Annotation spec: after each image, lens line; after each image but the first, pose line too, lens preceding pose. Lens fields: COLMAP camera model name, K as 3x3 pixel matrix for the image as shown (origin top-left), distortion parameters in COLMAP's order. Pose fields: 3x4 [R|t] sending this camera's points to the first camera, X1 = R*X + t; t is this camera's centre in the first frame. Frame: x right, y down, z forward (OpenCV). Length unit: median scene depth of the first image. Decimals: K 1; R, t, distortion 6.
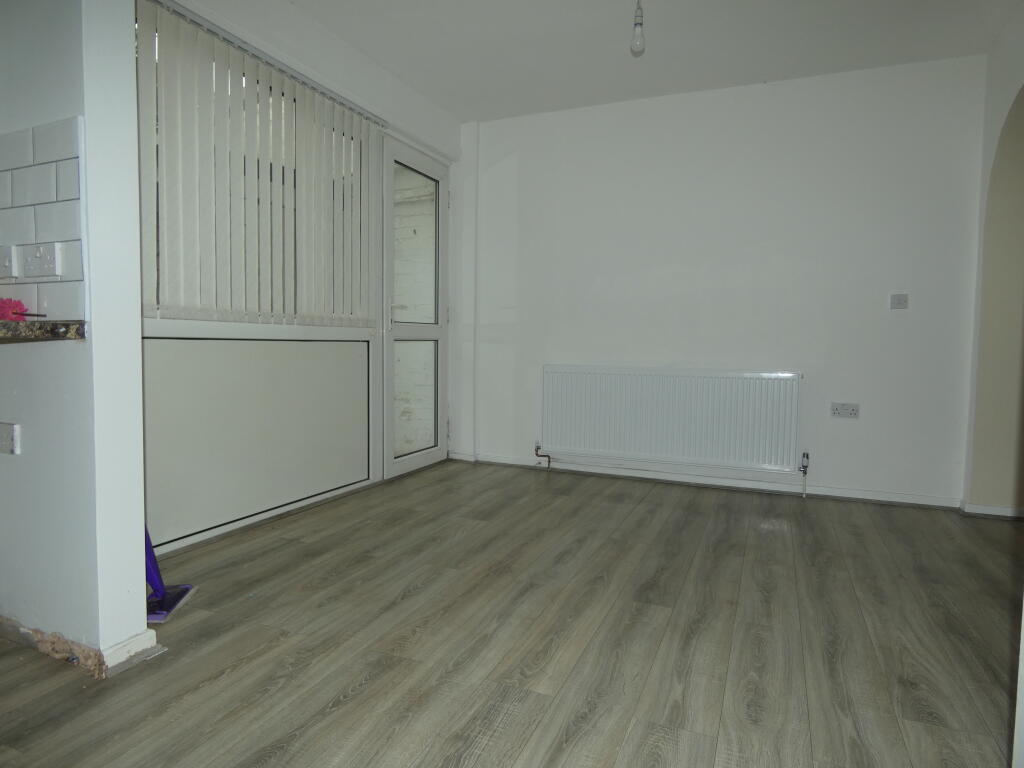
lens RADIAL K [[623.3, 0, 512.0], [0, 623.3, 384.0], [0, 0, 1]] dist [0.003595, -0.023178]
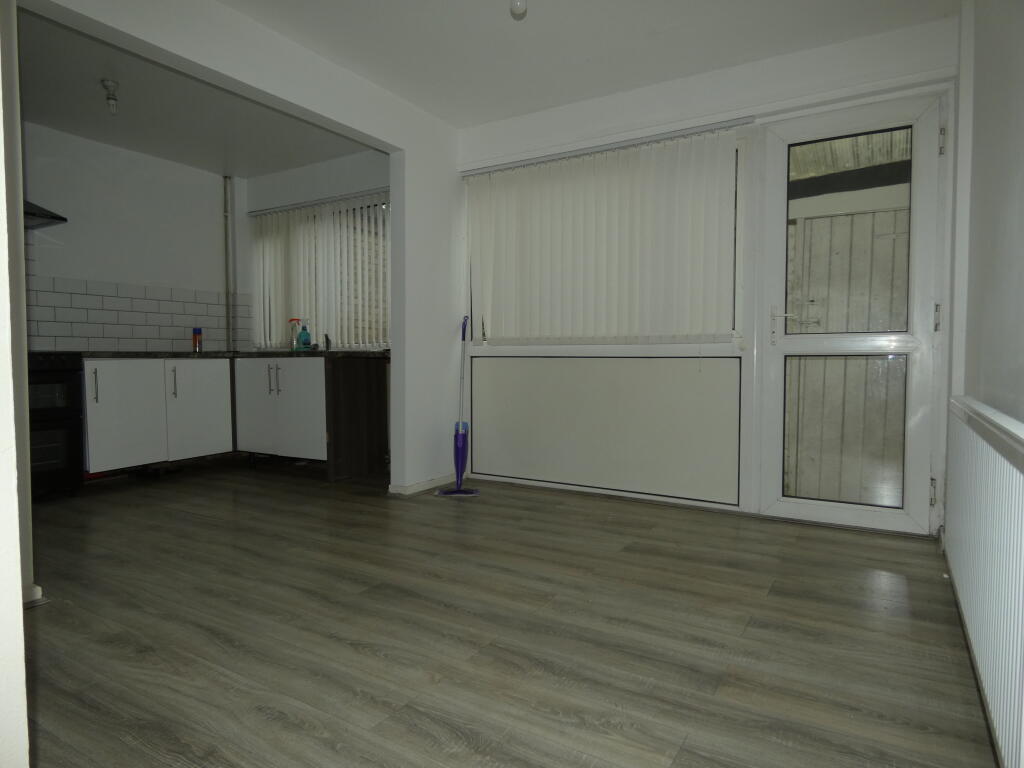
lens RADIAL K [[615.9, 0, 517.0], [0, 615.9, 381.8], [0, 0, 1]] dist [0.001261, -0.015160]
pose [[-0.148268, 0.024673, -0.988639, 1.111147], [-0.068465, 0.997034, 0.035150, -0.063450], [0.986574, 0.072899, -0.146139, 1.221710]]
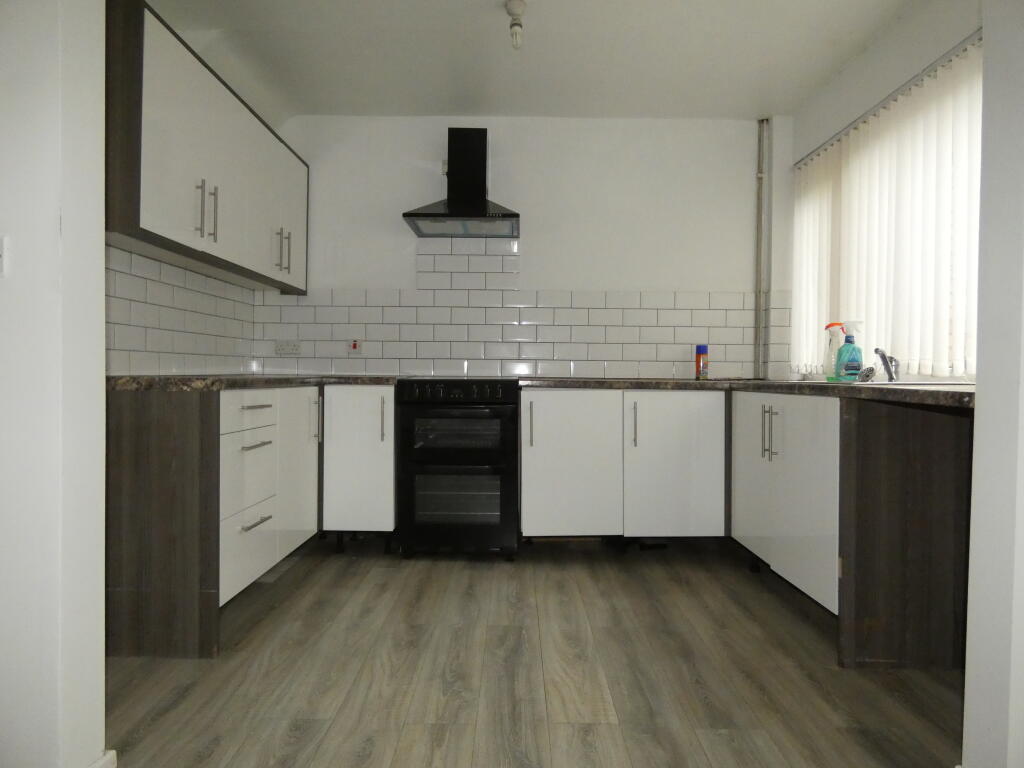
lens RADIAL K [[615.9, 0, 517.0], [0, 615.9, 381.8], [0, 0, 1]] dist [0.001261, -0.015160]
pose [[-0.920921, -0.019465, -0.389262, 0.174988], [-0.051204, 0.996138, 0.071327, -0.092437], [0.386370, 0.085618, -0.918361, 1.010271]]
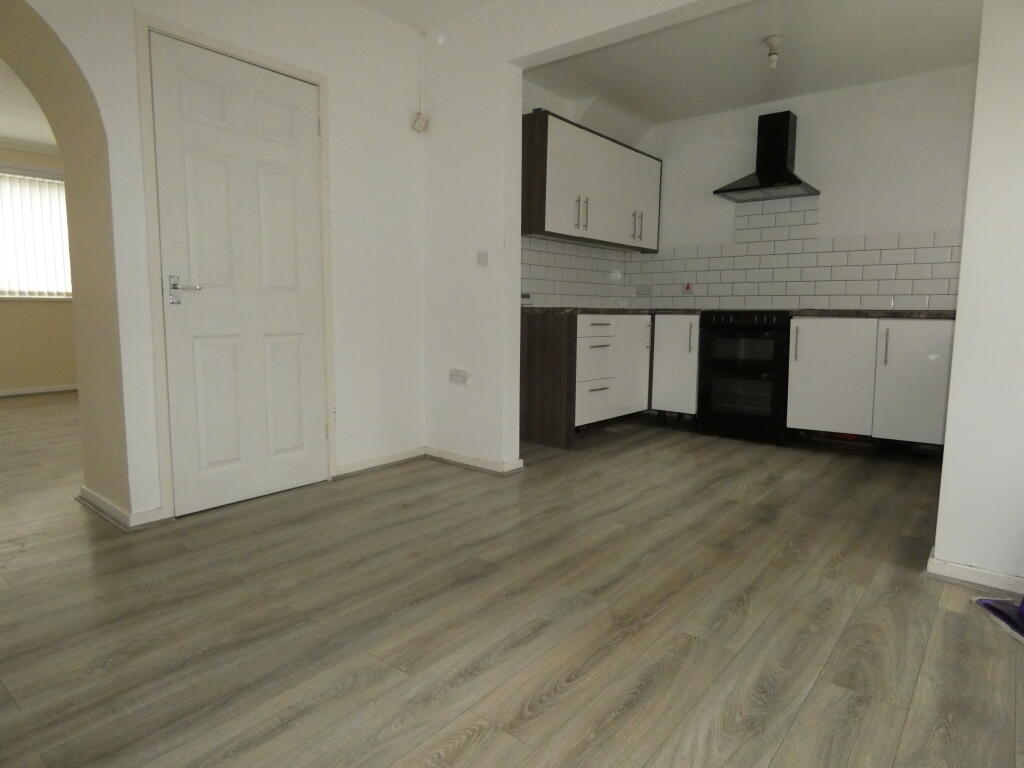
lens RADIAL K [[612.0, 0, 510.2], [0, 612.0, 377.3], [0, 0, 1]] dist [0.000169, 0.000751]
pose [[-0.957513, -0.055415, 0.283017, -0.075384], [-0.003840, 0.983728, 0.179626, -0.124541], [-0.288366, 0.170907, -0.942144, 1.676994]]
